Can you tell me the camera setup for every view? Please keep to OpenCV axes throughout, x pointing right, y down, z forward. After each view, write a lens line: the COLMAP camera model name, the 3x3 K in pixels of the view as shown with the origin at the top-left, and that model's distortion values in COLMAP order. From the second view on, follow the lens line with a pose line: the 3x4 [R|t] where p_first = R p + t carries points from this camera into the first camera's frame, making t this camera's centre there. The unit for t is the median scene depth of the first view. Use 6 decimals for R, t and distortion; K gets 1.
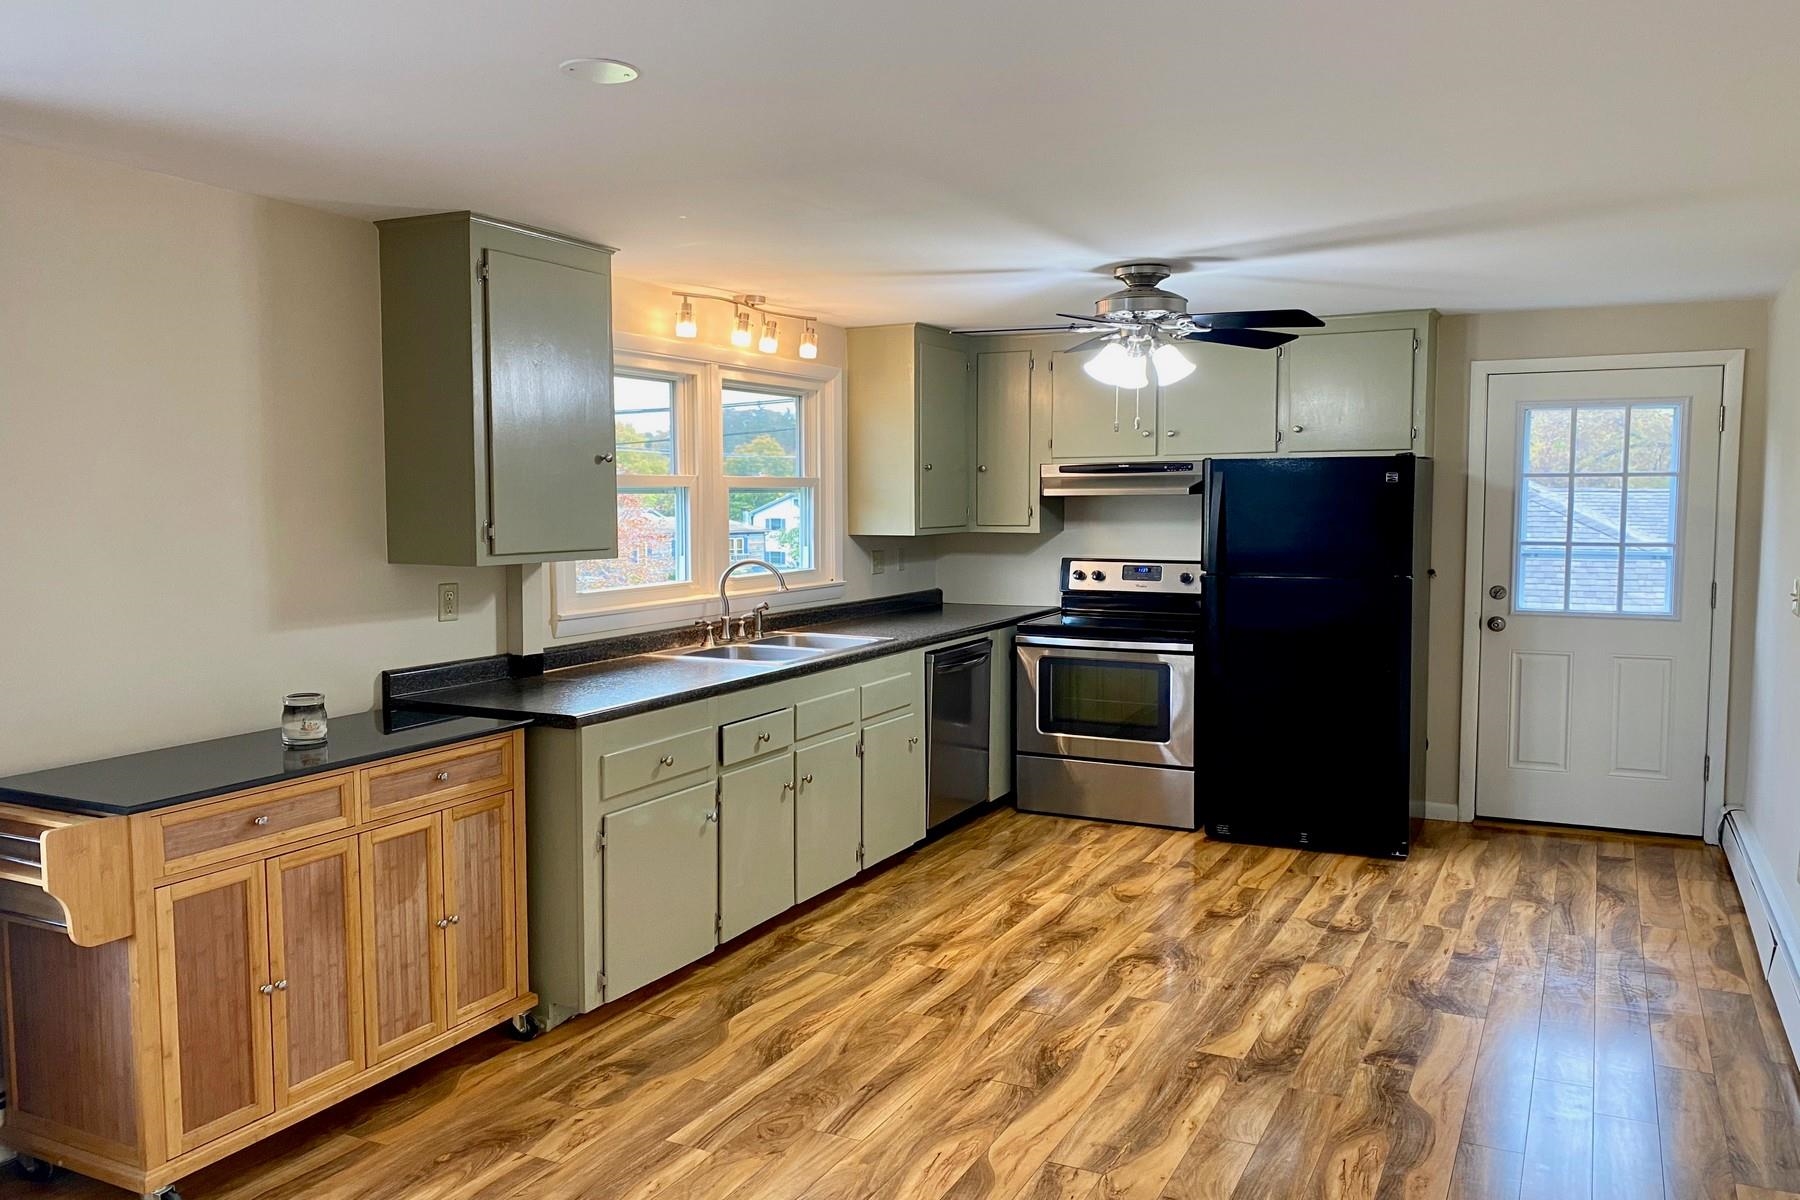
lens RADIAL K [[1393.3, 0, 907.8], [0, 1393.3, 601.2], [0, 0, 1]] dist [0.072807, -0.102345]
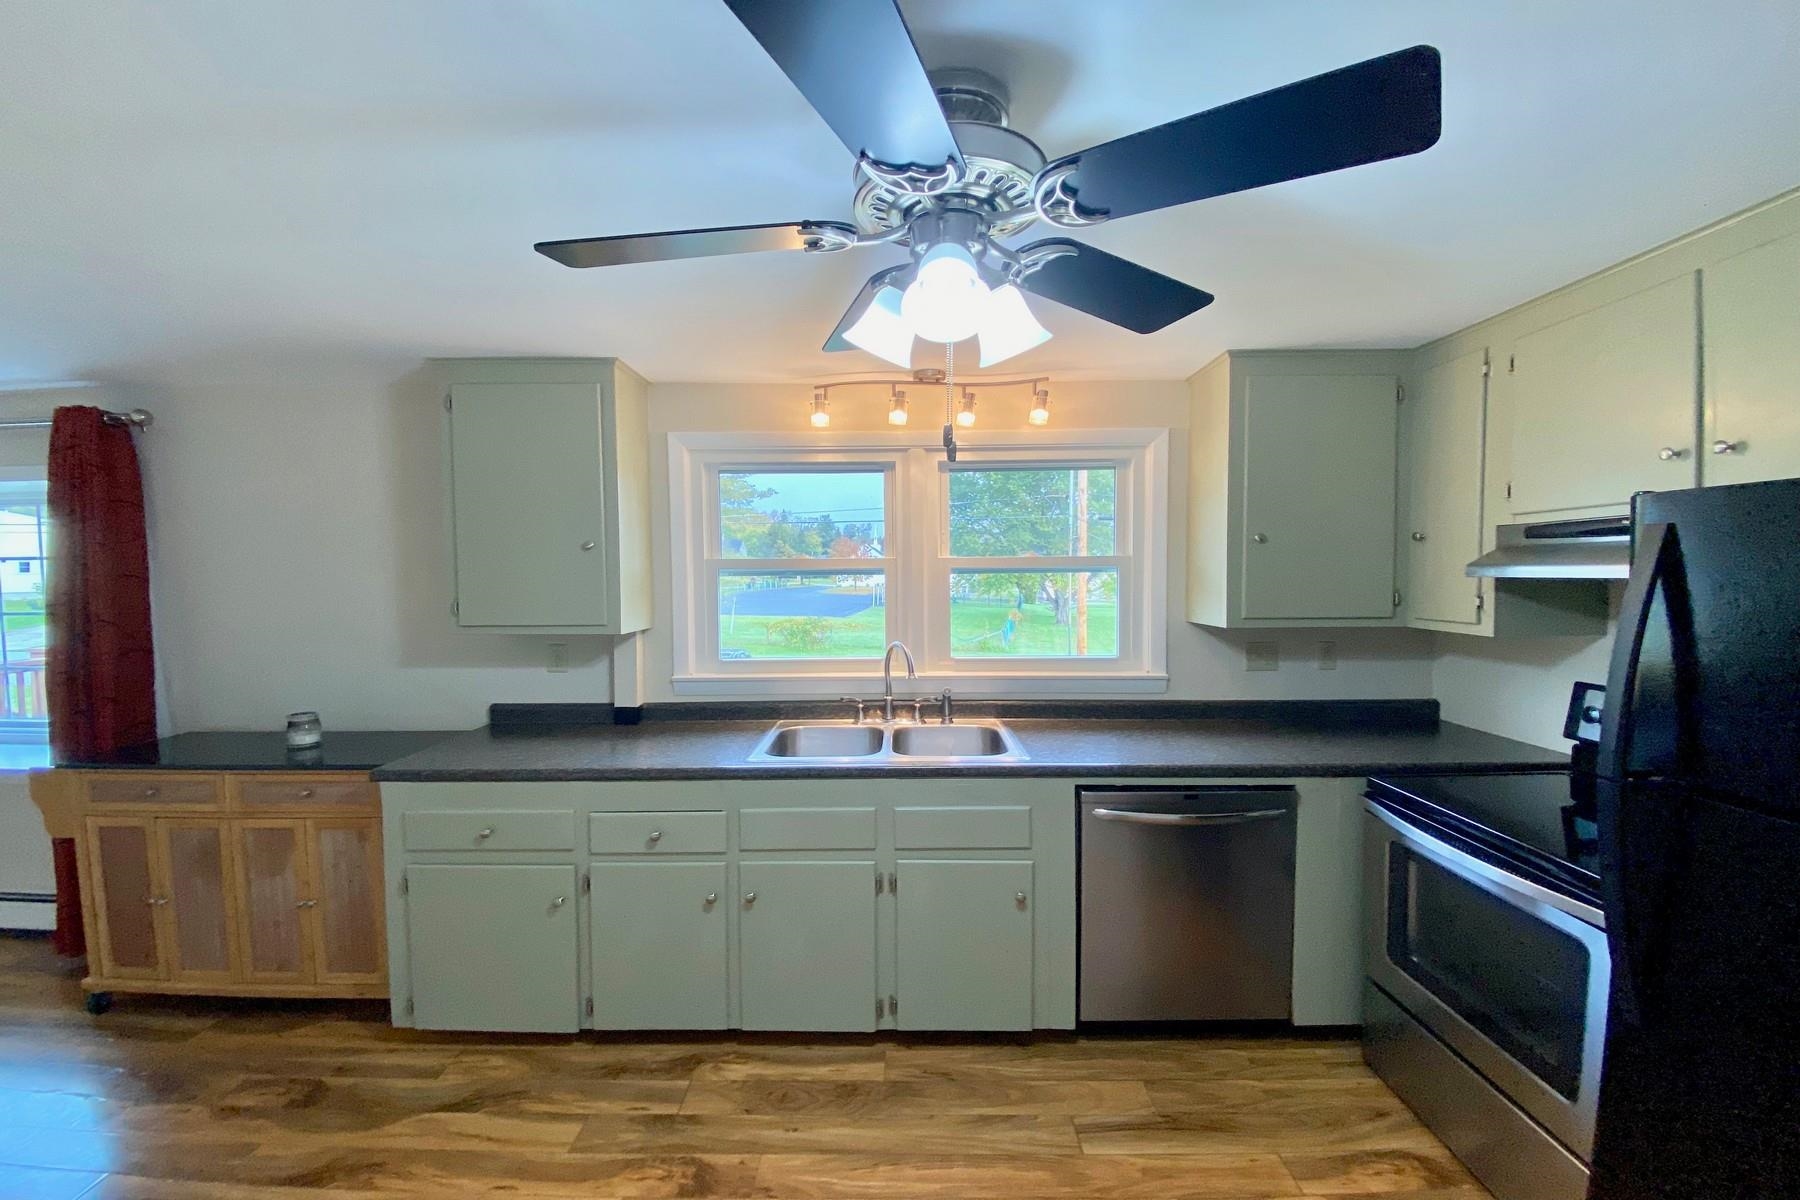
lens RADIAL K [[748.4, 0, 893.7], [0, 748.4, 588.9], [0, 0, 1]] dist [0.025403, -0.025704]
pose [[0.432647, 0.026933, -0.901161, 0.398264], [-0.063589, 0.997976, -0.000702, -0.075095], [0.899318, 0.057607, 0.433484, 0.864447]]
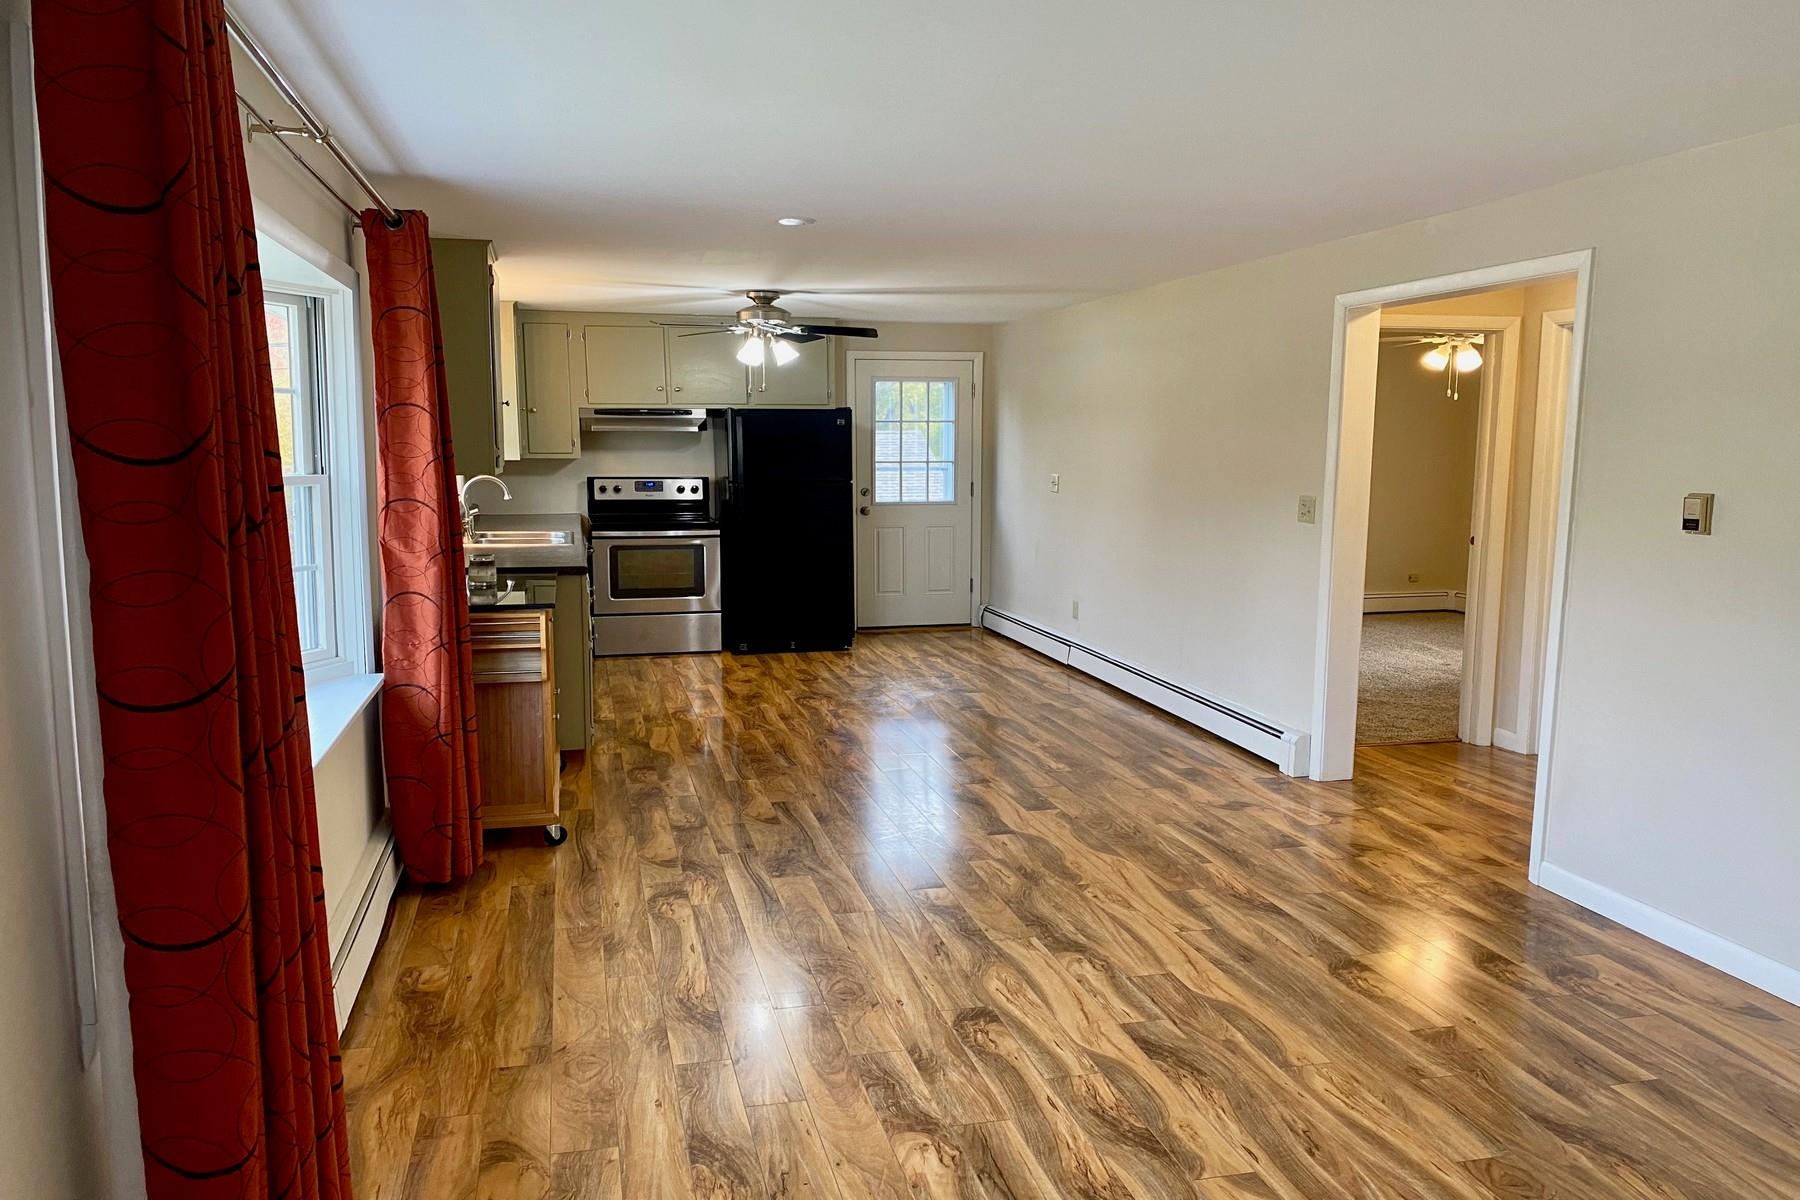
lens RADIAL K [[1359.8, 0, 898.7], [0, 1359.8, 640.9], [0, 0, 1]] dist [0.053777, -0.088120]
pose [[0.770511, -0.094278, 0.630416, -0.754353], [0.047095, 0.994718, 0.091199, 0.031227], [-0.635685, -0.040581, 0.770881, -0.355430]]
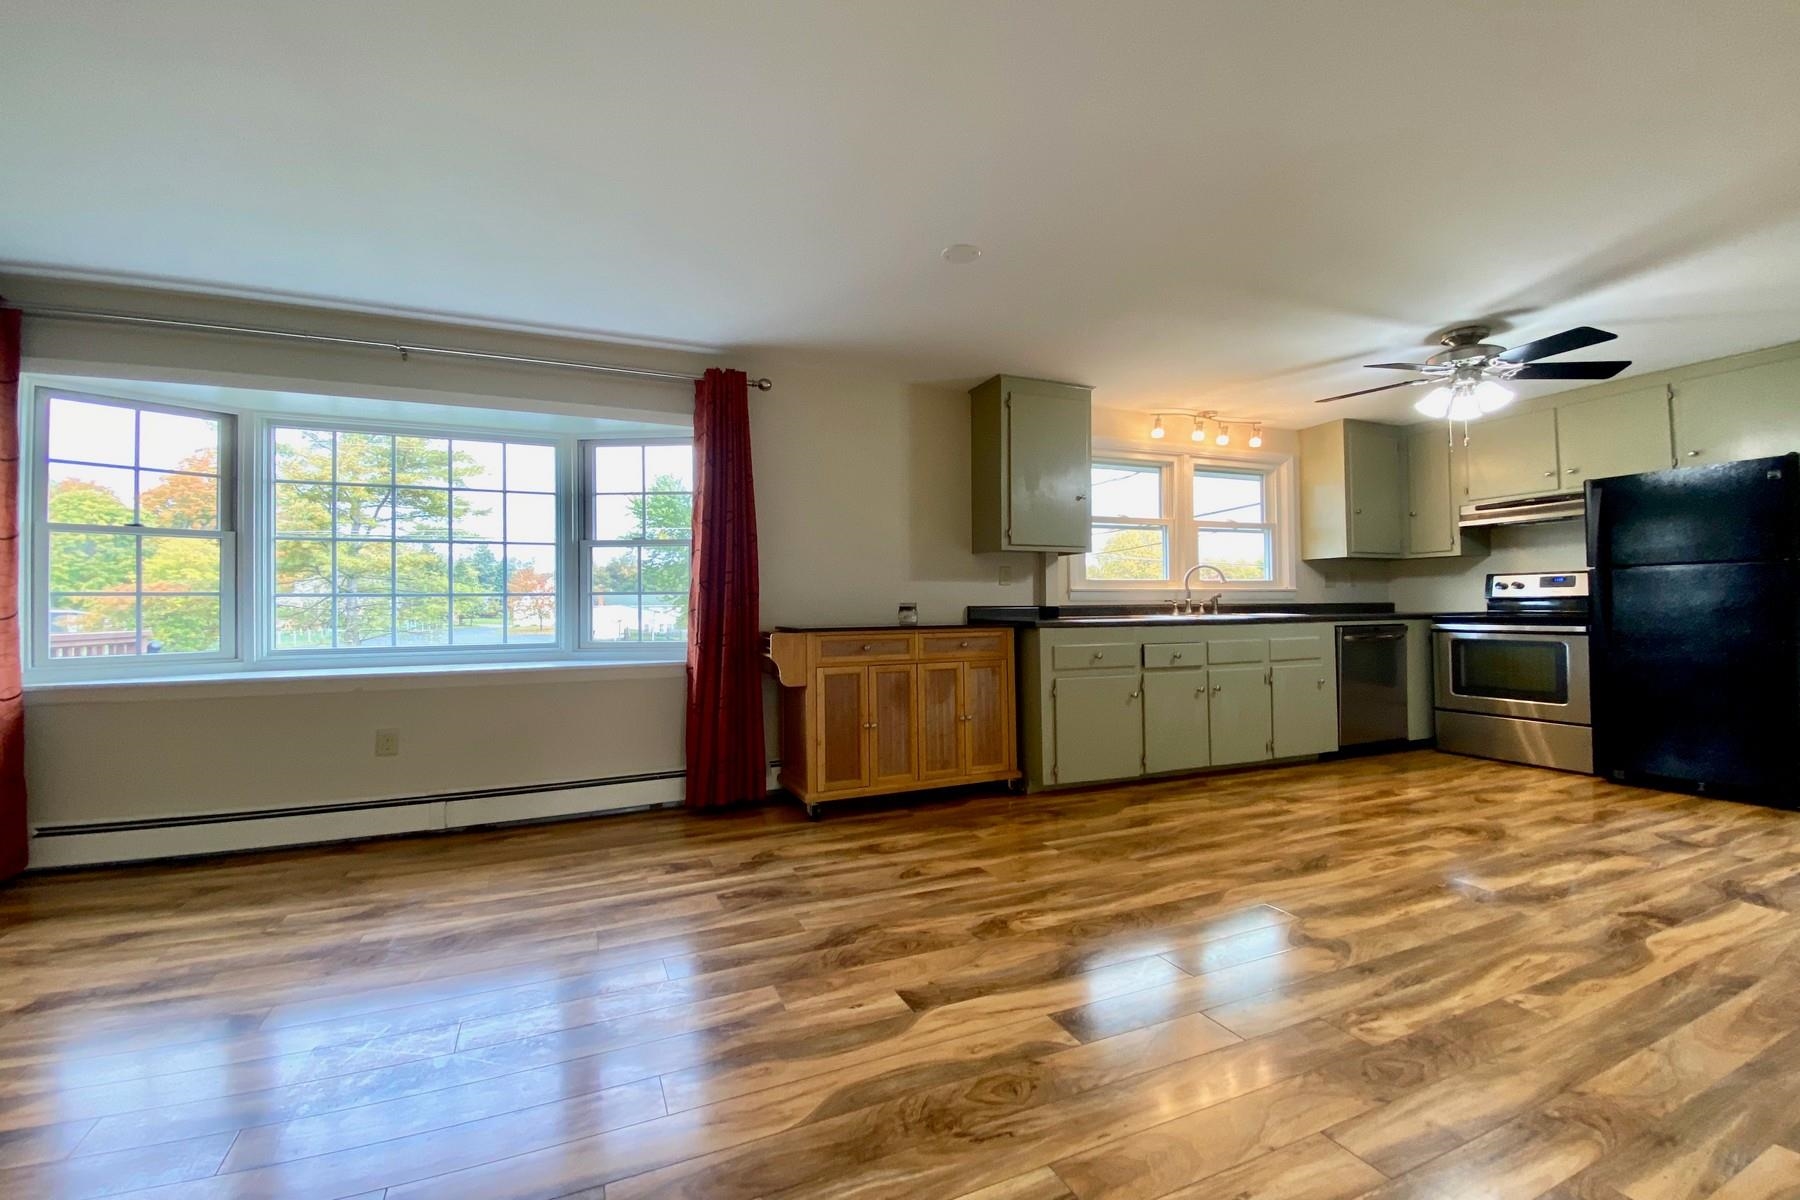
lens RADIAL K [[748.4, 0, 893.7], [0, 748.4, 588.9], [0, 0, 1]] dist [0.025403, -0.025704]
pose [[0.763456, -0.023567, -0.645429, 0.208215], [-0.041118, 0.995533, -0.084987, 0.102875], [0.644549, 0.091423, 0.759077, 0.084415]]
